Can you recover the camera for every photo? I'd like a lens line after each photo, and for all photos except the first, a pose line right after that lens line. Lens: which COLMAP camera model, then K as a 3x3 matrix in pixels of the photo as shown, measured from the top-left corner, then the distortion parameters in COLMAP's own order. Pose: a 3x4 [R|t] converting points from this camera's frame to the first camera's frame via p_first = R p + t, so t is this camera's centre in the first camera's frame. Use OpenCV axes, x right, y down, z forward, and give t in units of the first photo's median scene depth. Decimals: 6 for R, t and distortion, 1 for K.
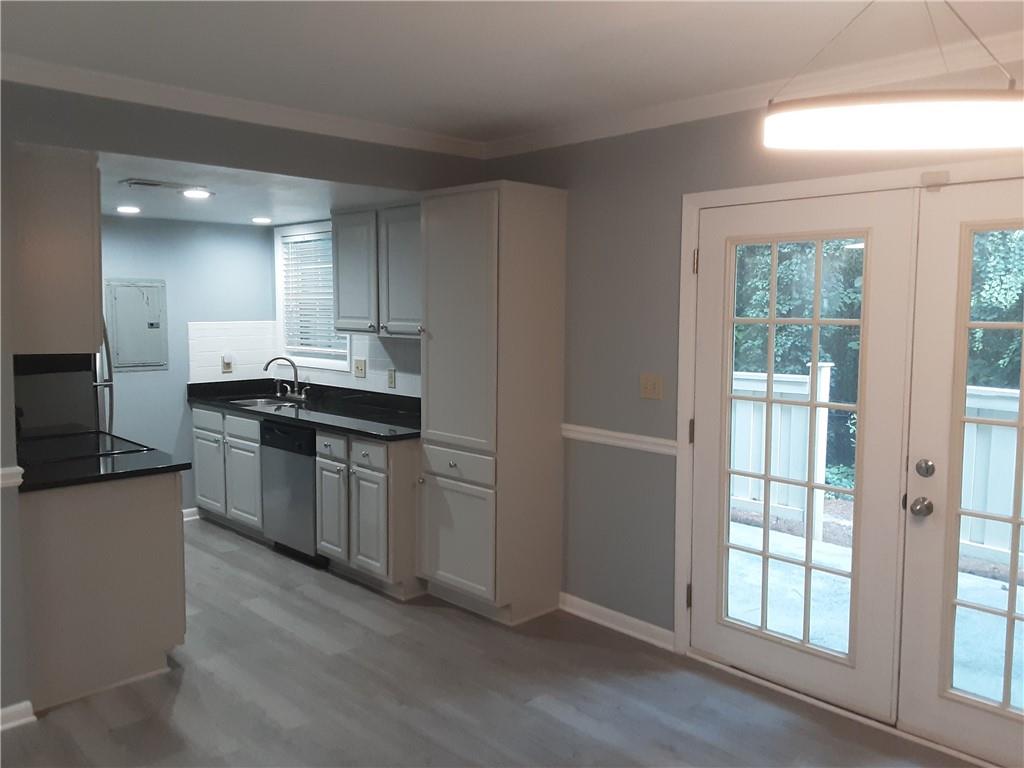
lens RADIAL K [[829.9, 0, 516.8], [0, 829.9, 386.4], [0, 0, 1]] dist [0.013241, -0.027836]
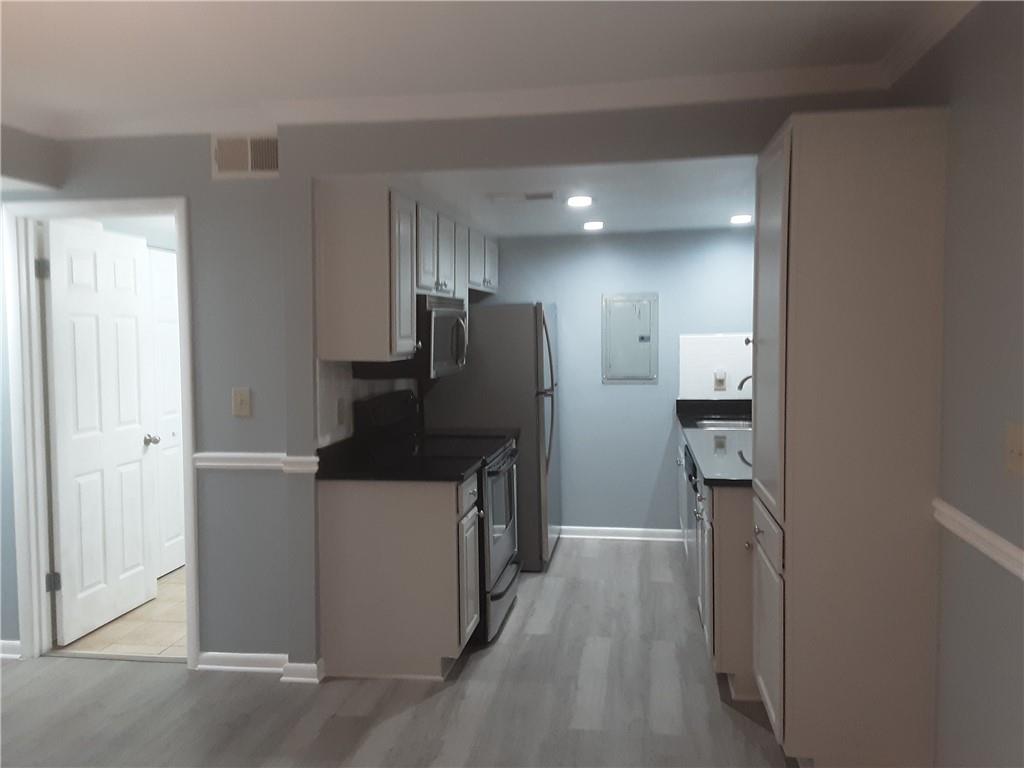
lens RADIAL K [[829.9, 0, 513.2], [0, 829.9, 381.5], [0, 0, 1]] dist [0.013241, -0.027836]
pose [[0.600018, 0.036476, -0.799155, 0.309075], [-0.061073, 0.998133, -0.000296, -0.014831], [0.797652, 0.048984, 0.601125, 0.337917]]
